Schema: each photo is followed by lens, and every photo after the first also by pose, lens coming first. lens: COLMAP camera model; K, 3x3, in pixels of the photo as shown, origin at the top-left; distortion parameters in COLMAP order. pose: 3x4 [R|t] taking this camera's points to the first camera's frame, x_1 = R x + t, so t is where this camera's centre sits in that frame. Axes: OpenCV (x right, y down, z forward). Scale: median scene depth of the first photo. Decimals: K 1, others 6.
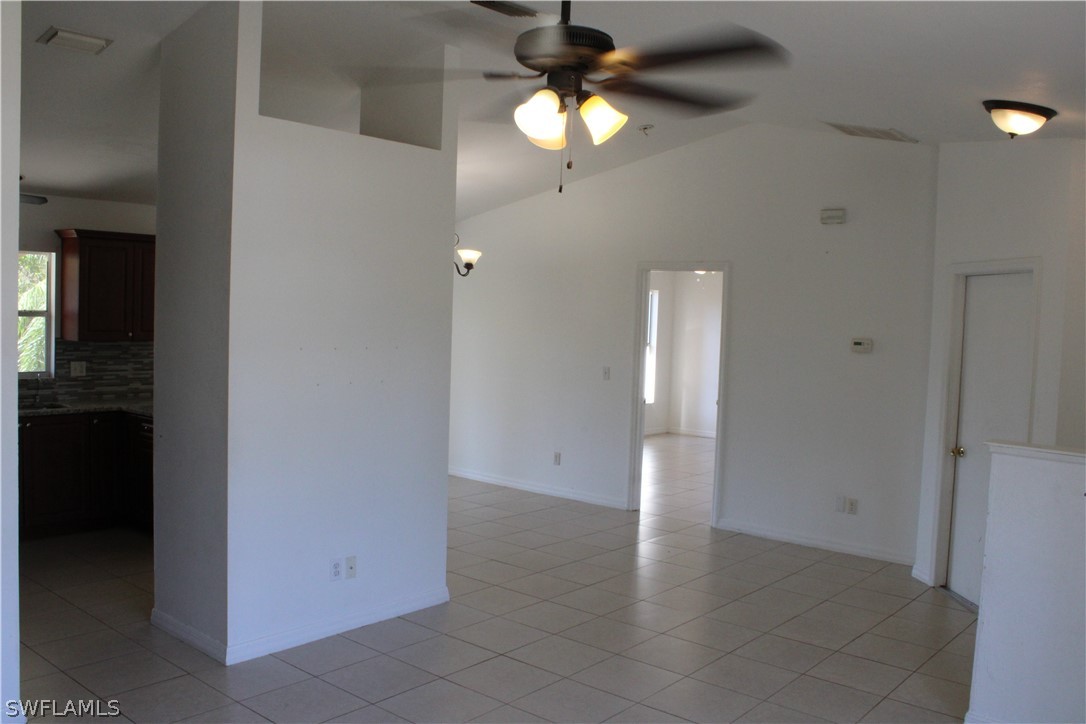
lens RADIAL K [[925.6, 0, 543.6], [0, 925.6, 363.4], [0, 0, 1]] dist [-0.019186, -0.013283]
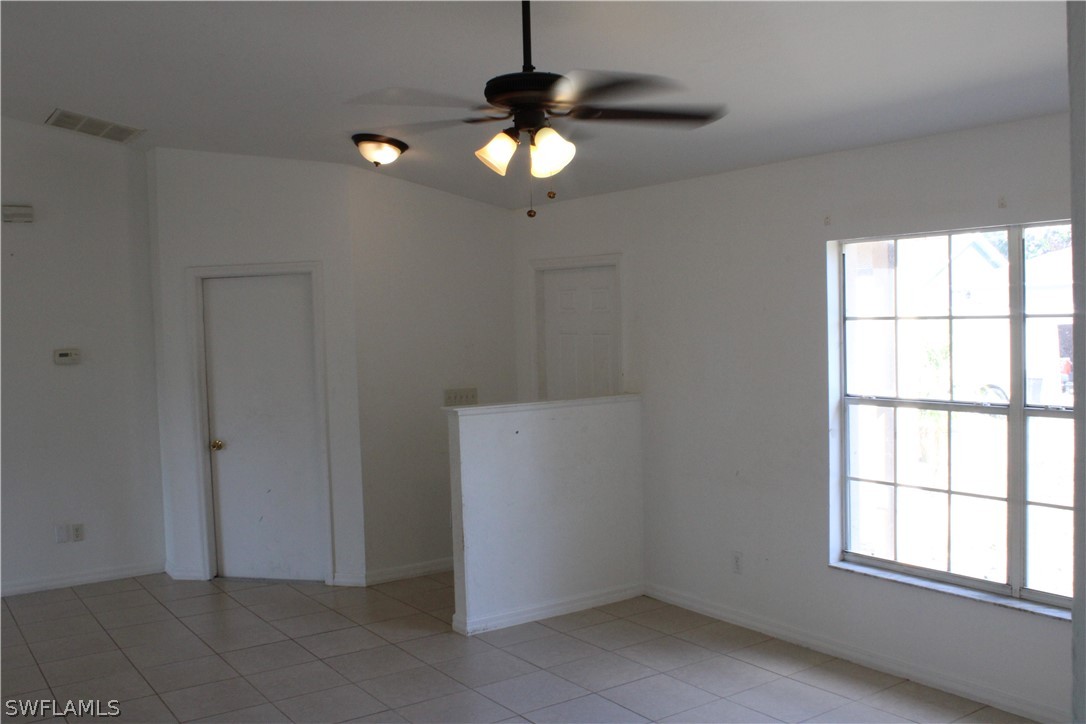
lens RADIAL K [[1006.9, 0, 544.3], [0, 1006.9, 366.1], [0, 0, 1]] dist [-0.007347, 0.000000]
pose [[0.350873, -0.101141, 0.930945, -0.480204], [0.100511, 0.992474, 0.069944, -0.037013], [-0.931013, 0.069029, 0.358398, 0.233757]]
